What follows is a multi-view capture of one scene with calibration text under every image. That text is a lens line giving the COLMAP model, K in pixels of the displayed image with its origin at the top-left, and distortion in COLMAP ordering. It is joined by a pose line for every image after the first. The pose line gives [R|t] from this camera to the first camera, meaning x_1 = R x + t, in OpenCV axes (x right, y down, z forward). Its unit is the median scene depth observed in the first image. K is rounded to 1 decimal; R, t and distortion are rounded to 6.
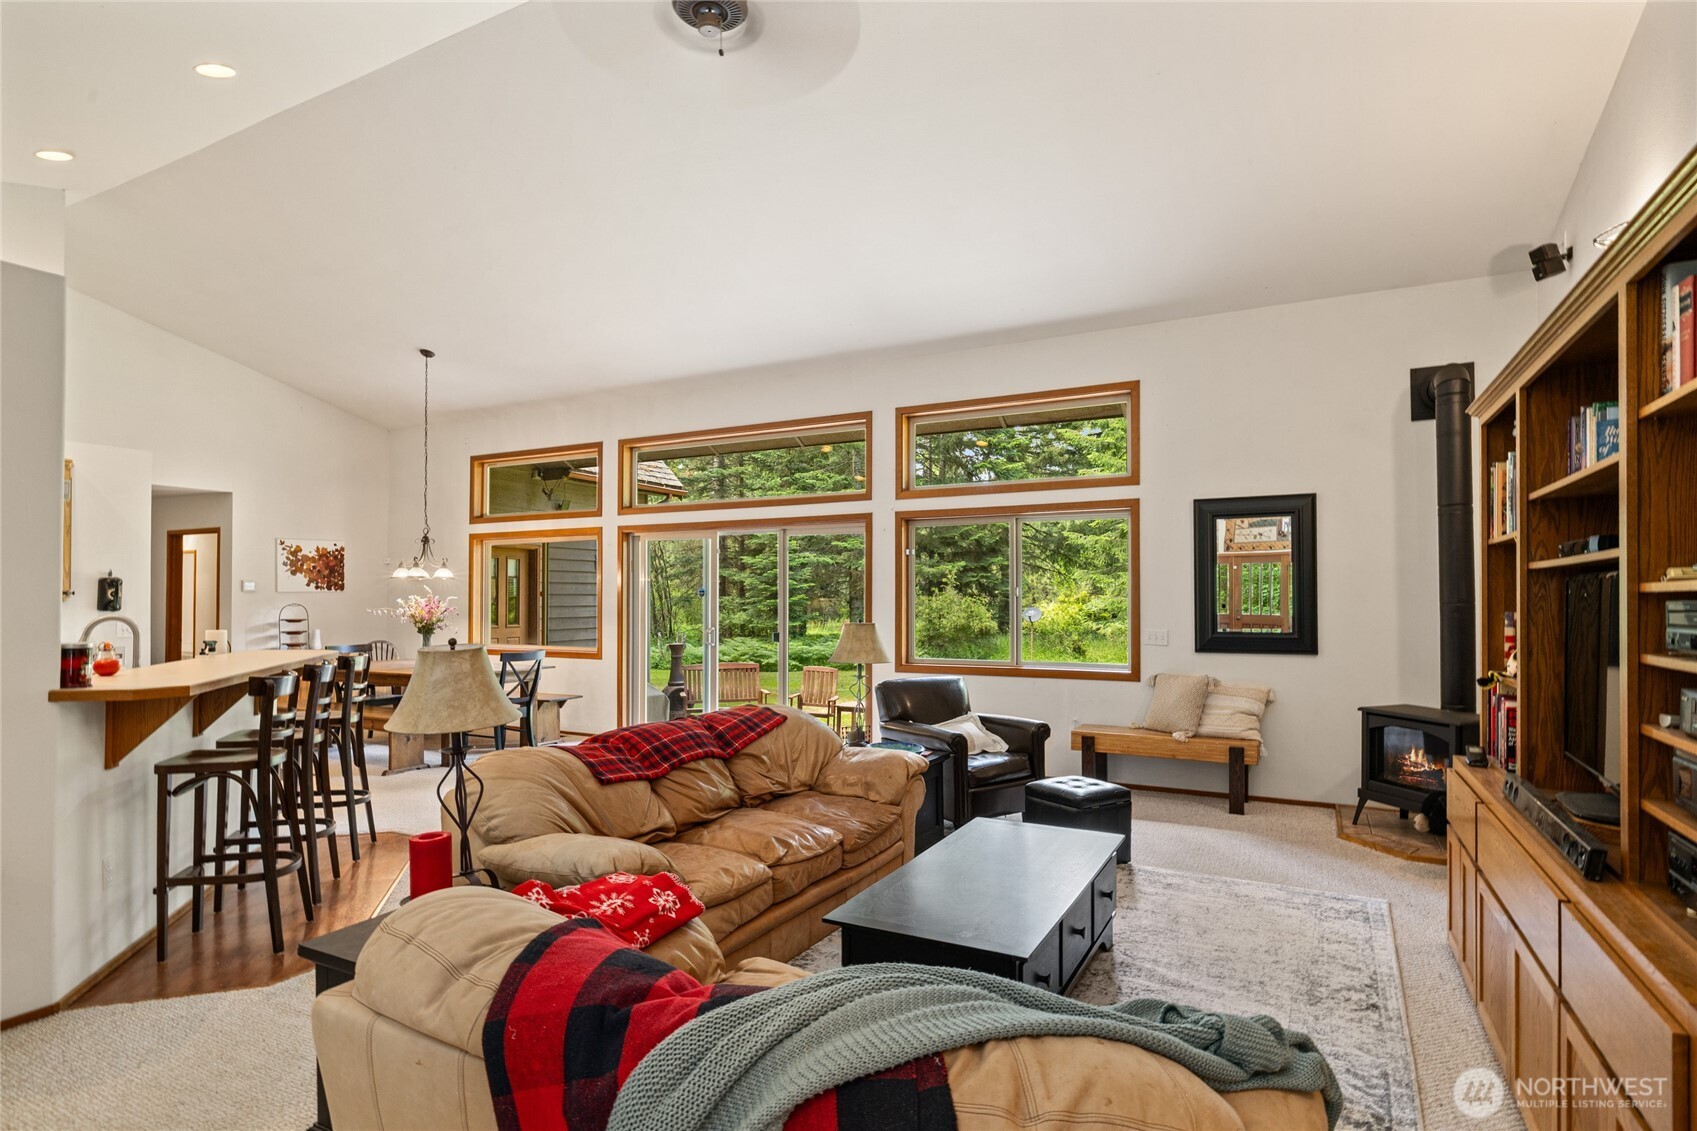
lens RADIAL K [[880.3, 0, 852.1], [0, 880.3, 587.2], [0, 0, 1]] dist [0.001529, 0.000906]
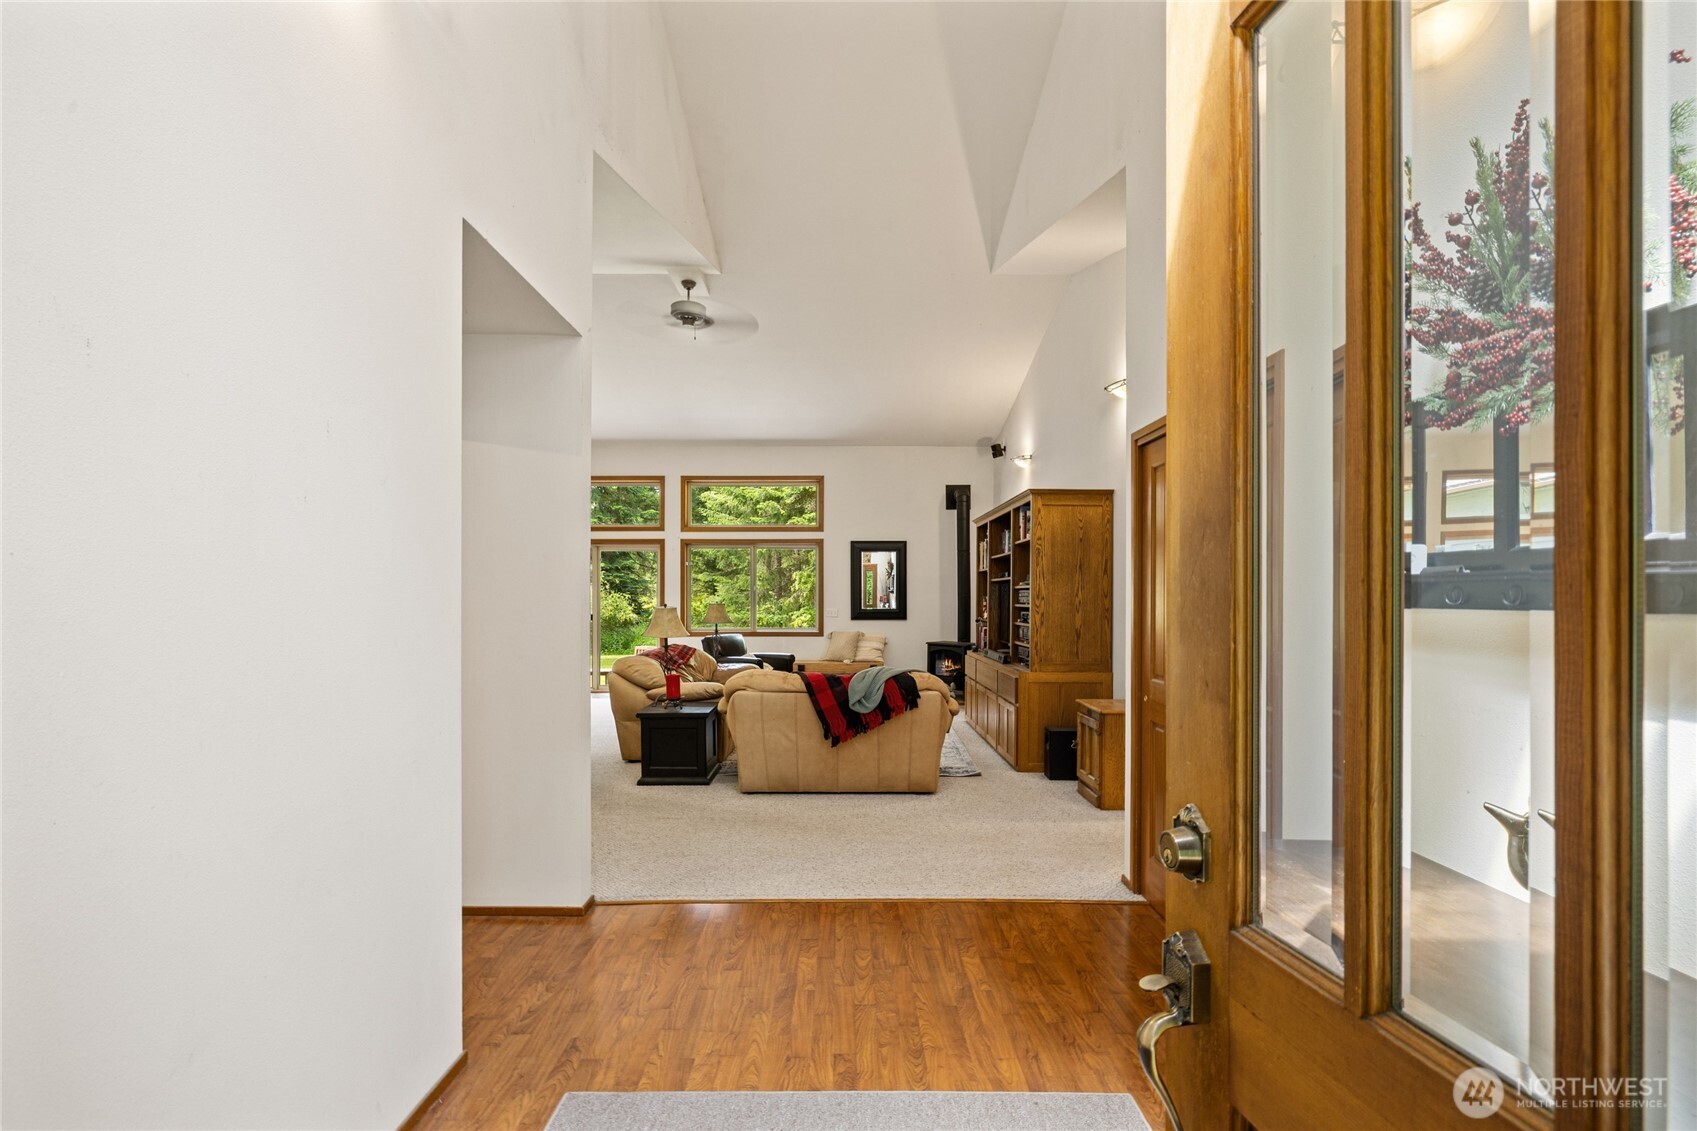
lens RADIAL K [[745.4, 0, 845.6], [0, 745.4, 582.3], [0, 0, 1]] dist [-0.005412, -0.000439]
pose [[0.893760, 0.009821, 0.448438, -0.382924], [-0.007792, 0.999949, -0.006369, 0.001875], [-0.448477, 0.002198, 0.893791, -0.493310]]
